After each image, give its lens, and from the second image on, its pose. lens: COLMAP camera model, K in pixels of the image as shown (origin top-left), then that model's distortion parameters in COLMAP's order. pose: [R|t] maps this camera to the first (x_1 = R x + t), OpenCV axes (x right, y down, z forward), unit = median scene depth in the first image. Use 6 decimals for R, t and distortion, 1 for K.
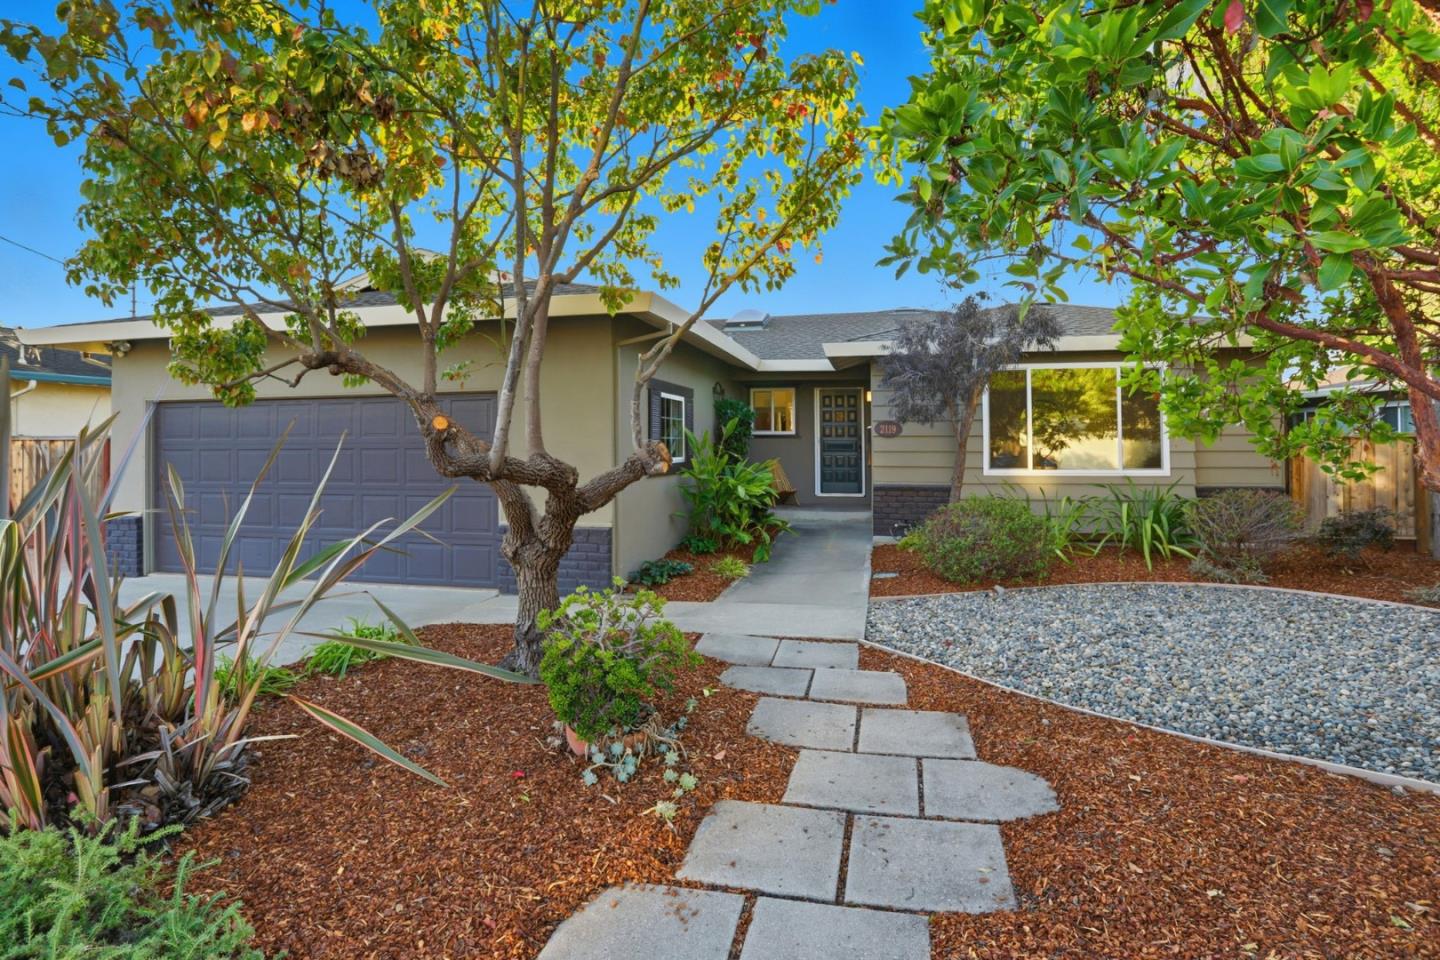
lens RADIAL K [[748.7, 0, 721.4], [0, 748.7, 441.2], [0, 0, 1]] dist [-0.059835, 0.000021]
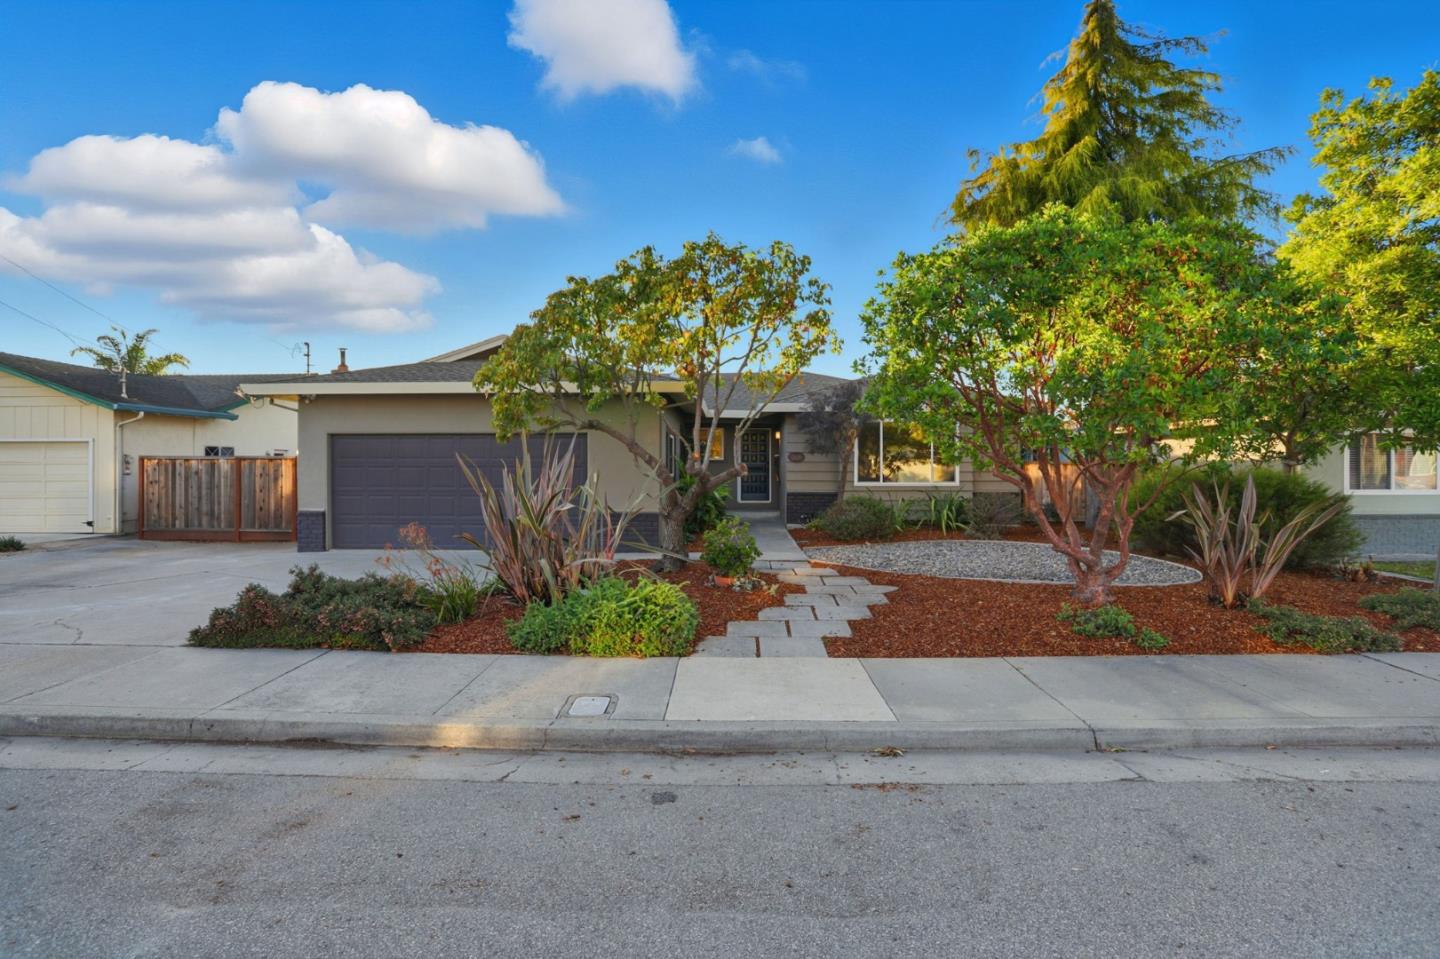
lens RADIAL K [[707.5, 0, 724.8], [0, 707.5, 474.7], [0, 0, 1]] dist [-0.076240, 0.032577]
pose [[0.981451, 0.005354, 0.191636, -0.222999], [-0.007843, 0.999894, 0.012233, 0.003983], [-0.191551, -0.013509, 0.981390, -0.468337]]
